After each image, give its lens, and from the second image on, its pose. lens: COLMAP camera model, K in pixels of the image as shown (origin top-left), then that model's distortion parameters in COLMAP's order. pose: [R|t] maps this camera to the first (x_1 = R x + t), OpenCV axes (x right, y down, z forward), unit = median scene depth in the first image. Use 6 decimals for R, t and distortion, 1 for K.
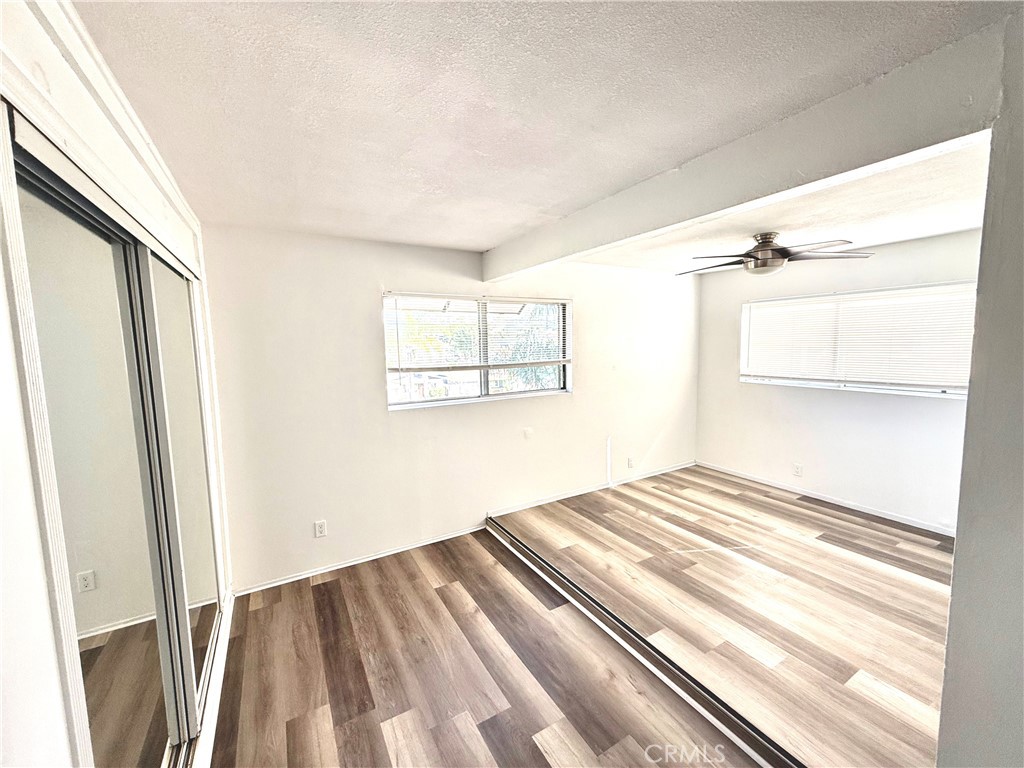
lens RADIAL K [[407.5, 0, 517.1], [0, 407.5, 383.4], [0, 0, 1]] dist [0.001741, 0.000876]
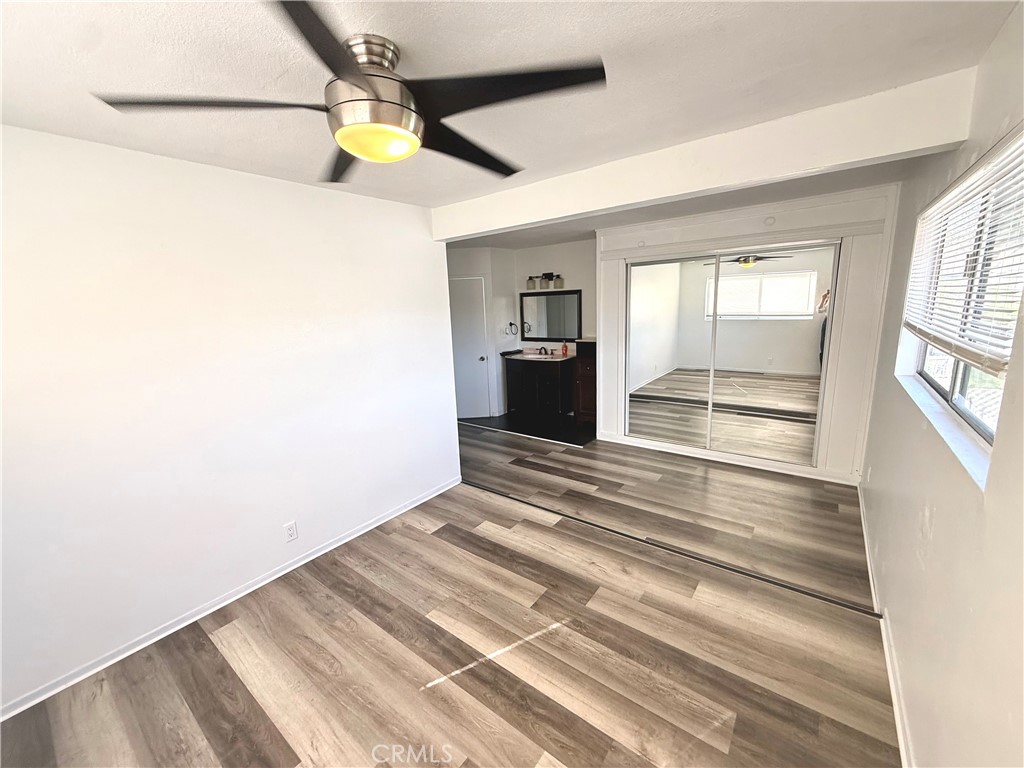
lens RADIAL K [[407.5, 0, 513.9], [0, 407.5, 379.6], [0, 0, 1]] dist [0.001741, 0.000876]
pose [[-0.924183, 0.127352, -0.360094, 0.682385], [0.018842, 0.956830, 0.290037, -0.179088], [0.381485, 0.261262, -0.886686, 1.532818]]
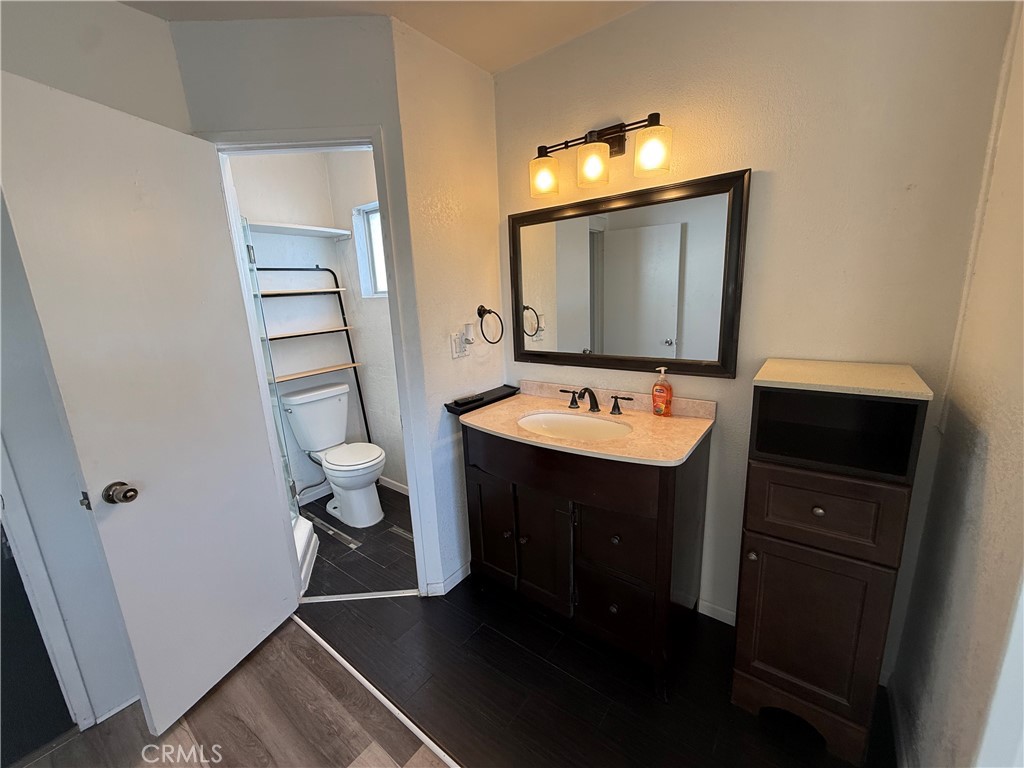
lens RADIAL K [[407.5, 0, 507.7], [0, 407.5, 384.9], [0, 0, 1]] dist [0.001741, 0.000876]
pose [[-0.924239, 0.134409, -0.357375, 0.617648], [0.016811, 0.949407, 0.313598, -0.151302], [0.381445, 0.283831, -0.879738, 1.382922]]
